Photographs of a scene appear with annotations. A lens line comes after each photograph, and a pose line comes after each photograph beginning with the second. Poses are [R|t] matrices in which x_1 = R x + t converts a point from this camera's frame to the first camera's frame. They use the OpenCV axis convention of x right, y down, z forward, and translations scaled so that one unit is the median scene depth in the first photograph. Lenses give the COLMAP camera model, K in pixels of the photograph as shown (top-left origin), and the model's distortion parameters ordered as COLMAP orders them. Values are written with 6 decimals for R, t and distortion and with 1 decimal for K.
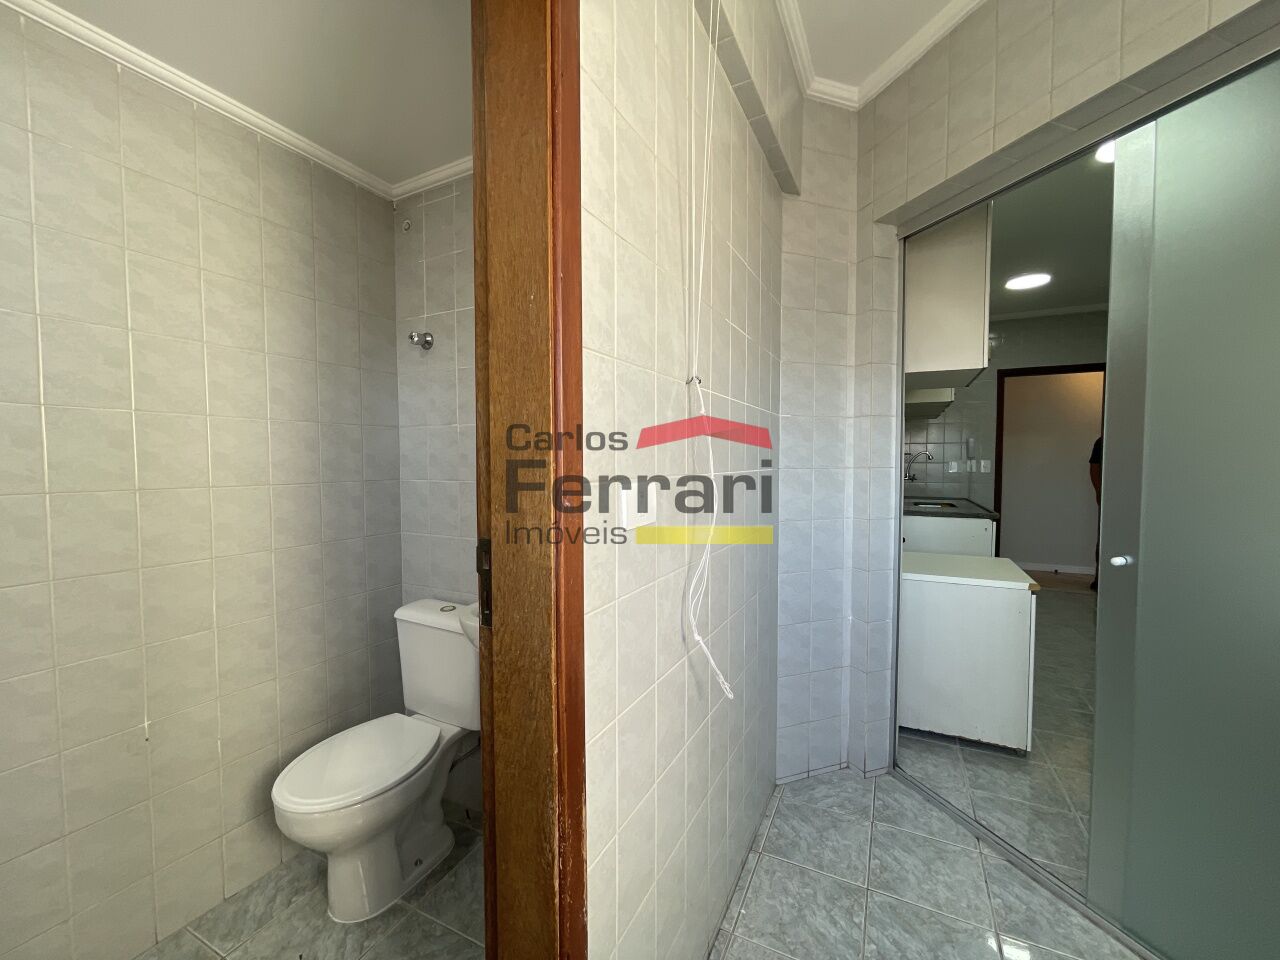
lens RADIAL K [[519.7, 0, 641.4], [0, 519.7, 481.7], [0, 0, 1]] dist [-0.007045, 0.003088]
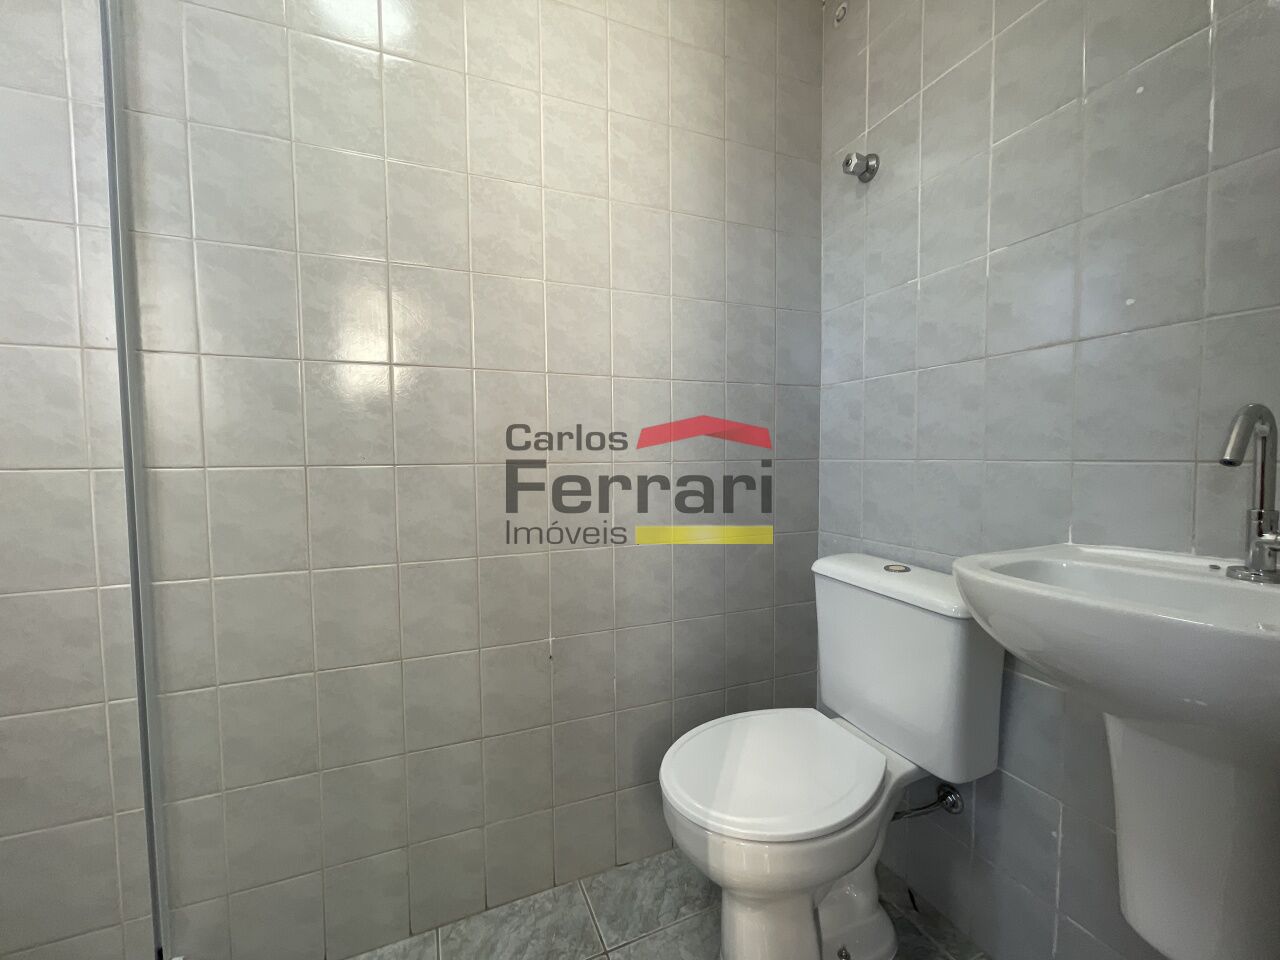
lens RADIAL K [[519.7, 0, 641.4], [0, 519.7, 481.7], [0, 0, 1]] dist [-0.007045, 0.003088]
pose [[0.764085, 0.032256, -0.644308, -0.219137], [-0.021510, 0.999468, 0.024527, 0.138306], [0.644757, -0.004882, 0.764372, 0.339486]]
